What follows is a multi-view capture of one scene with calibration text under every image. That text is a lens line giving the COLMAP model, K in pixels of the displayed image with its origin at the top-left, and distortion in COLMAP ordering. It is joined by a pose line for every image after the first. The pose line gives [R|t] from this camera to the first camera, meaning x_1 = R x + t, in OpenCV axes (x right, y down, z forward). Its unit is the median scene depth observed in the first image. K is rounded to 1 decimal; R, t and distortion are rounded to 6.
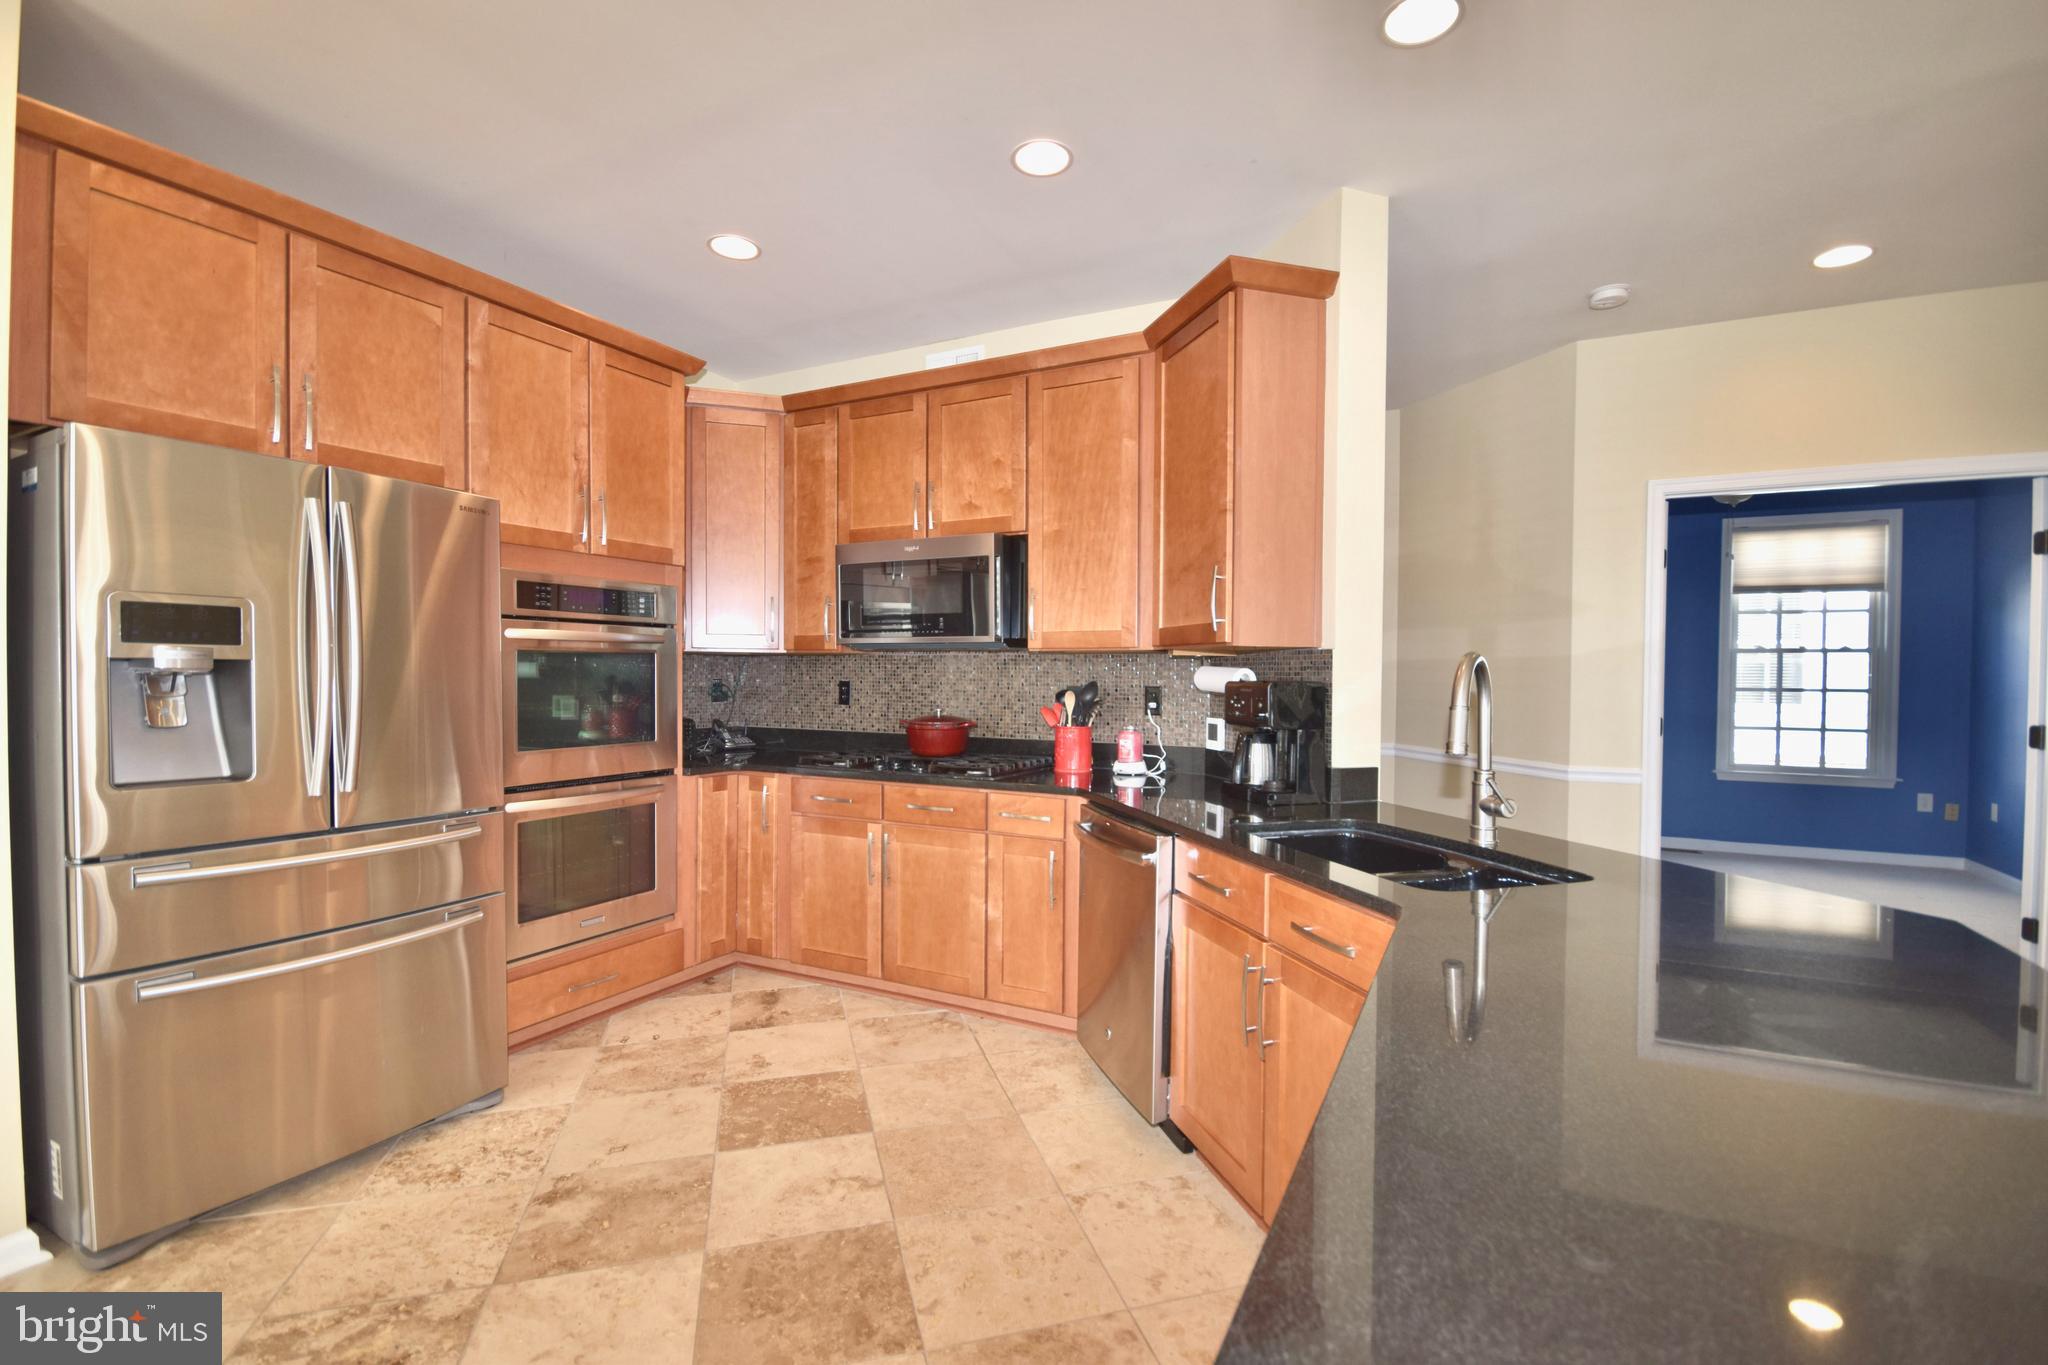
lens RADIAL K [[898.1, 0, 1025.4], [0, 898.1, 692.3], [0, 0, 1]] dist [0.000324, -0.004252]
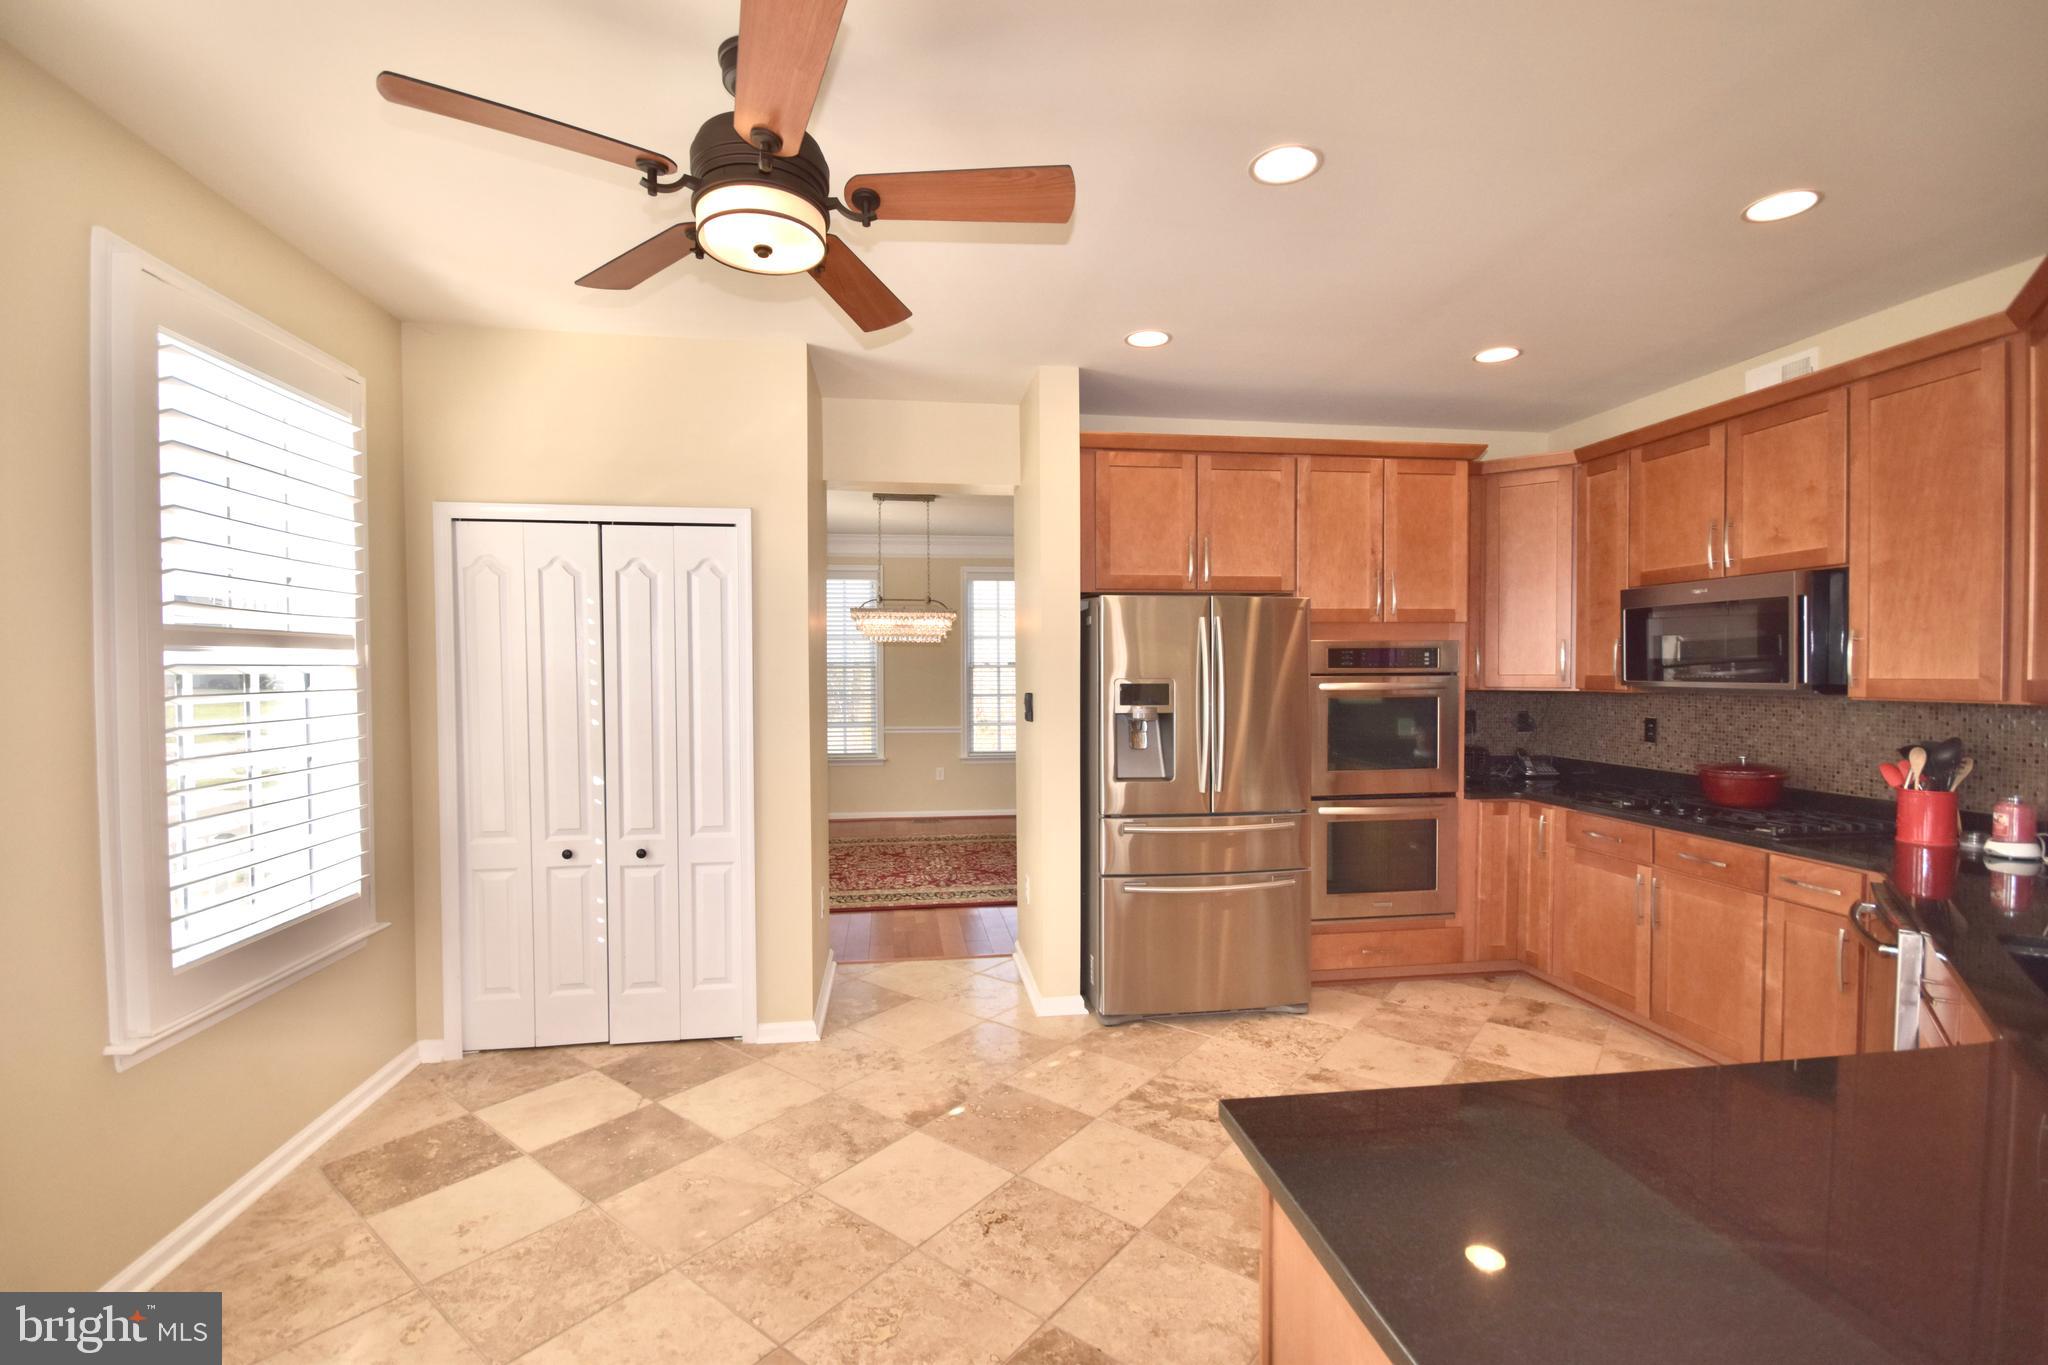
lens RADIAL K [[898.1, 0, 1027.5], [0, 898.1, 692.1], [0, 0, 1]] dist [0.000324, -0.004252]
pose [[0.583910, 0.011809, -0.811733, 0.265589], [-0.008127, 0.999929, 0.008701, -0.058905], [0.811778, 0.001517, 0.583964, -0.175996]]
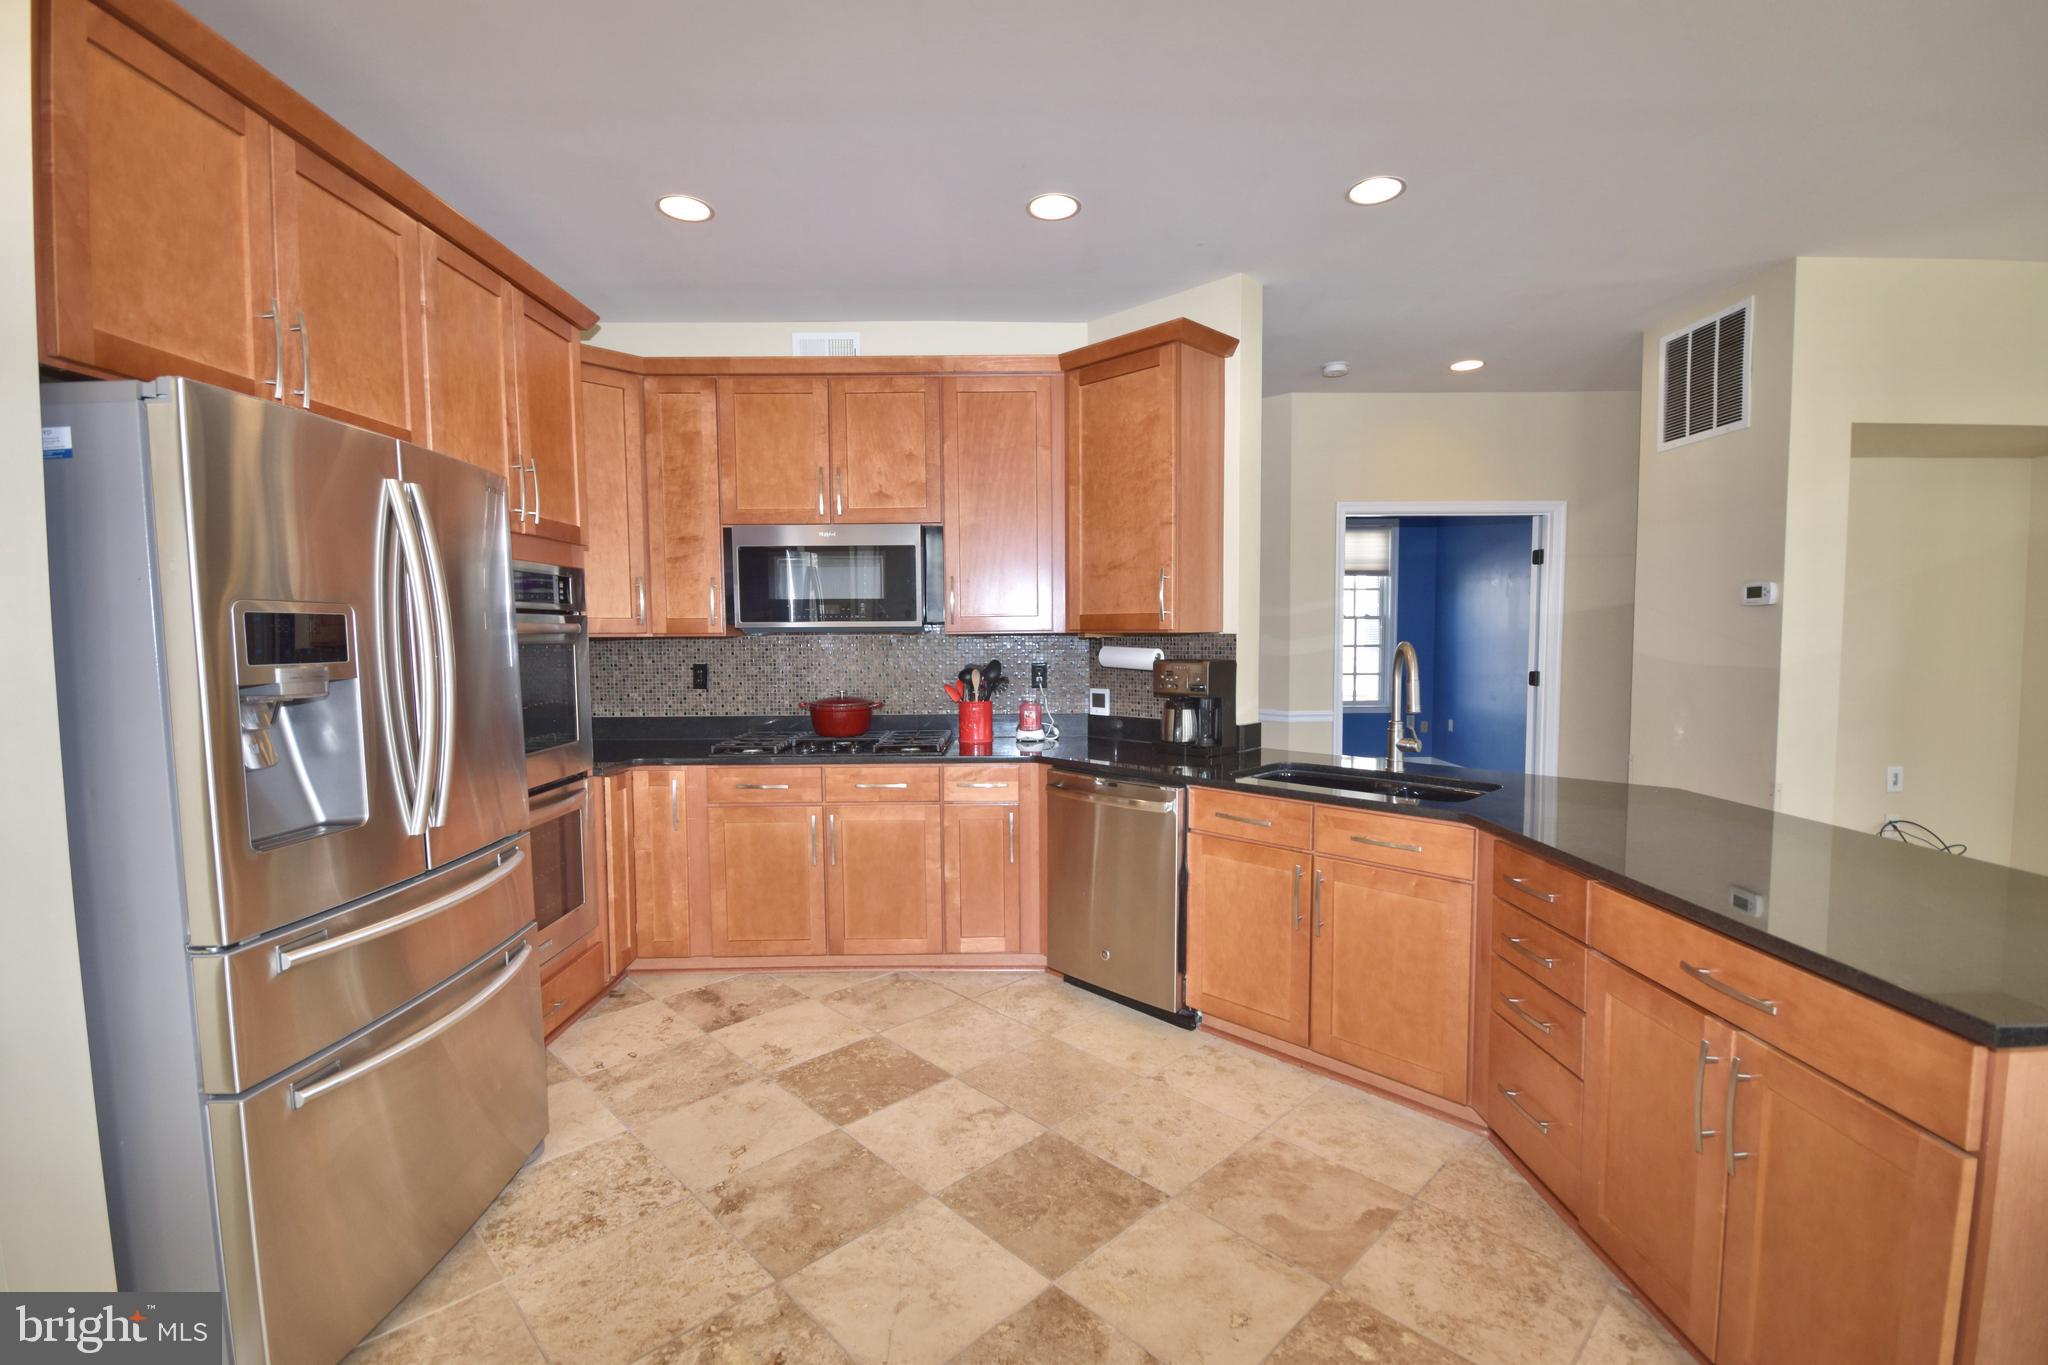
lens RADIAL K [[898.1, 0, 1029.2], [0, 898.1, 690.6], [0, 0, 1]] dist [0.000324, -0.004252]
pose [[0.883298, -0.044114, 0.466732, -0.452948], [0.022919, 0.998436, 0.050993, -0.033674], [-0.468252, -0.034345, 0.882927, -0.009817]]
